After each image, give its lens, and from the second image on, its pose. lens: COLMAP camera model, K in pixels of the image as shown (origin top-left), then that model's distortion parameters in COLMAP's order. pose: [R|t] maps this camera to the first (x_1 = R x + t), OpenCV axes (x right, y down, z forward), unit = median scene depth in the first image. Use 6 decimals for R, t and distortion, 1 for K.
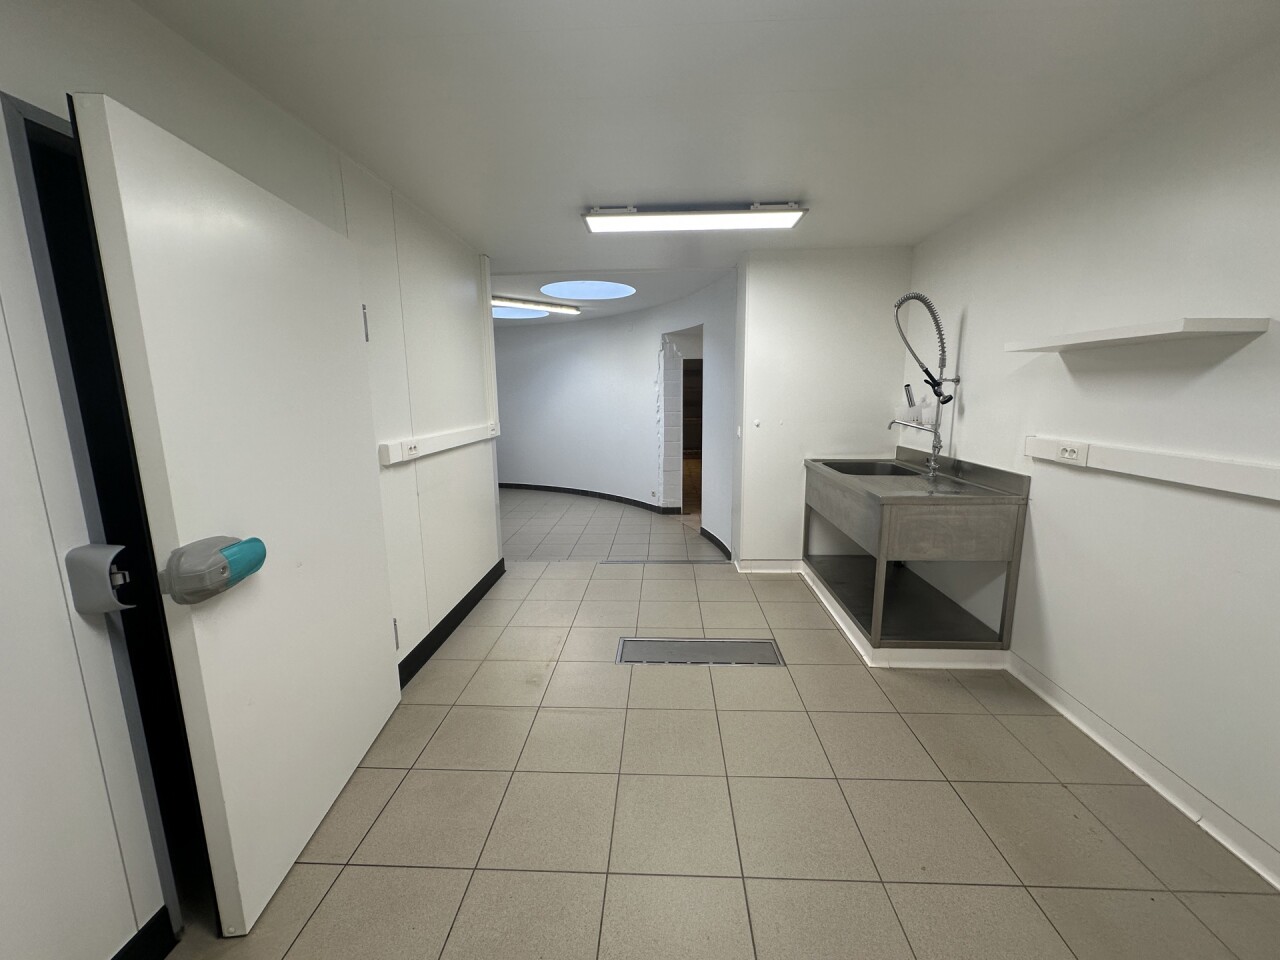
lens RADIAL K [[513.5, 0, 636.5], [0, 513.5, 481.7], [0, 0, 1]] dist [-0.000181, -0.000003]
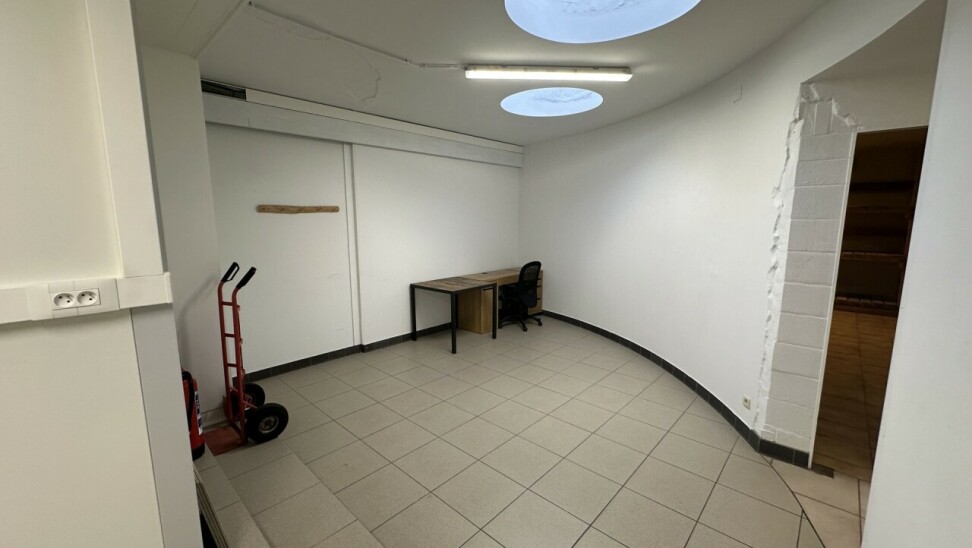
lens RADIAL K [[385.2, 0, 483.8], [0, 385.2, 274.1], [0, 0, 1]] dist [-0.002054, -0.000176]
pose [[0.766564, 0.107158, -0.633165, 0.064904], [-0.124616, 0.992059, 0.017026, -0.083841], [0.629961, 0.065851, 0.773830, 0.539438]]
